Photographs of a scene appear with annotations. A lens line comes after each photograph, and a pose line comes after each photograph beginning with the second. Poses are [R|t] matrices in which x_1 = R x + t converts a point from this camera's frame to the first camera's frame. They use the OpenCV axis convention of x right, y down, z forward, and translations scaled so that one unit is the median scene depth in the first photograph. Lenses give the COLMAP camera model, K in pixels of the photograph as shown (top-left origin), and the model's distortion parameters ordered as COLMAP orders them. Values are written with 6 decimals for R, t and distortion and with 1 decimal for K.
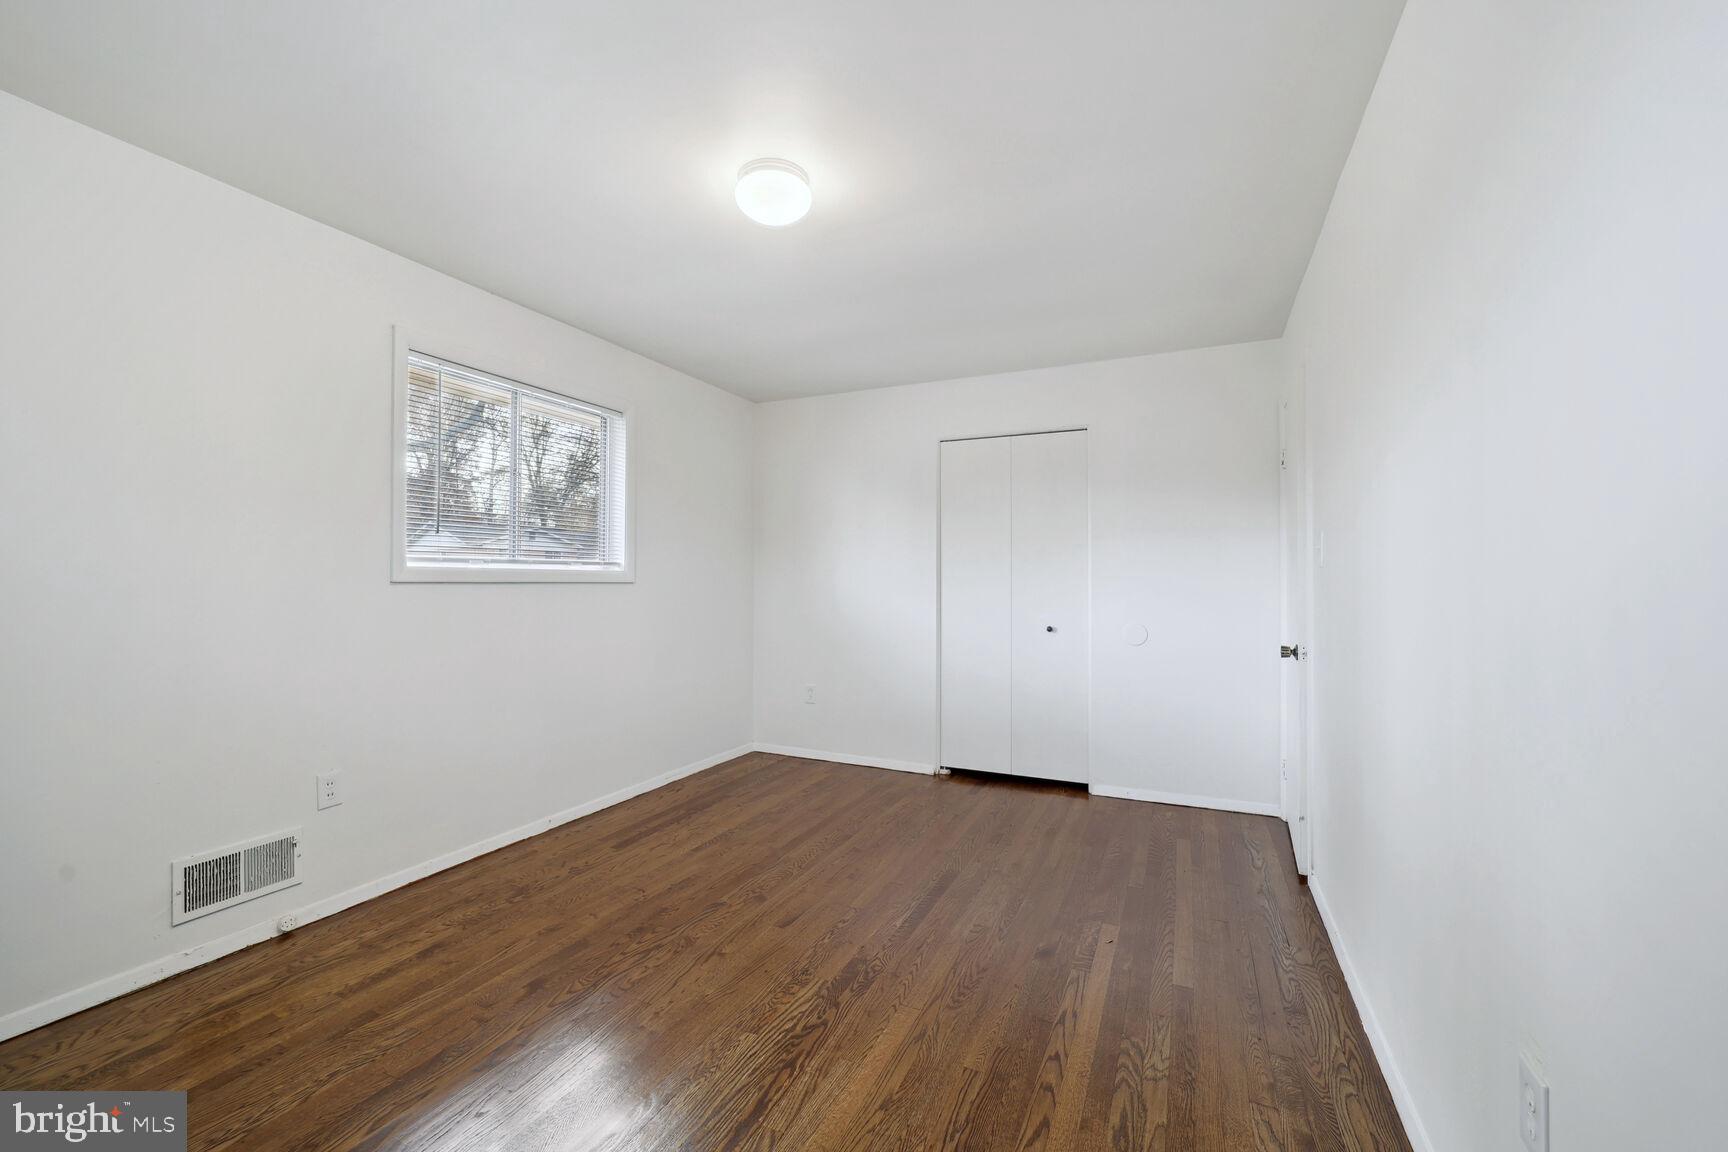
lens RADIAL K [[701.2, 0, 865.0], [0, 701.2, 576.8], [0, 0, 1]] dist [-0.008193, -0.002635]
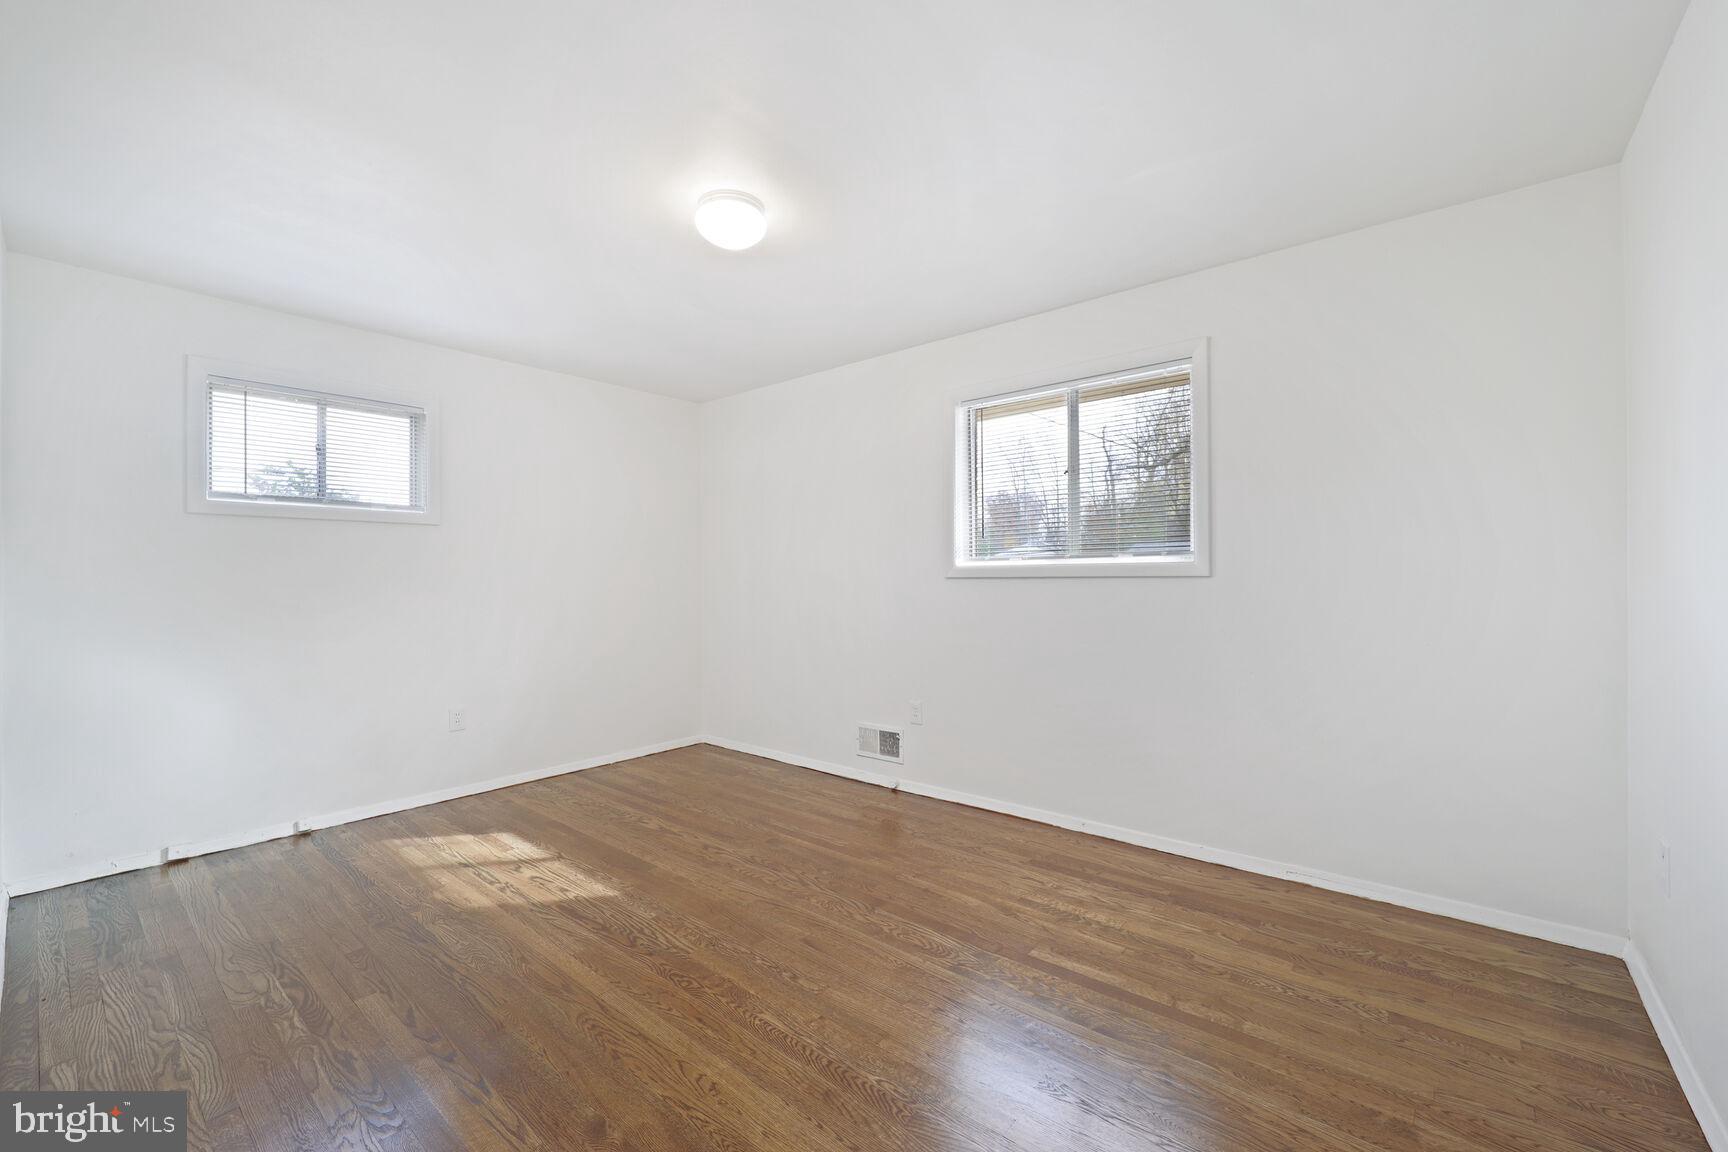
lens RADIAL K [[701.2, 0, 866.5], [0, 701.2, 581.1], [0, 0, 1]] dist [-0.008193, -0.002635]
pose [[-0.260697, 0.005604, -0.965405, 0.605986], [0.012001, 0.999925, 0.002564, 0.006928], [0.965346, -0.010918, -0.260744, 1.039205]]
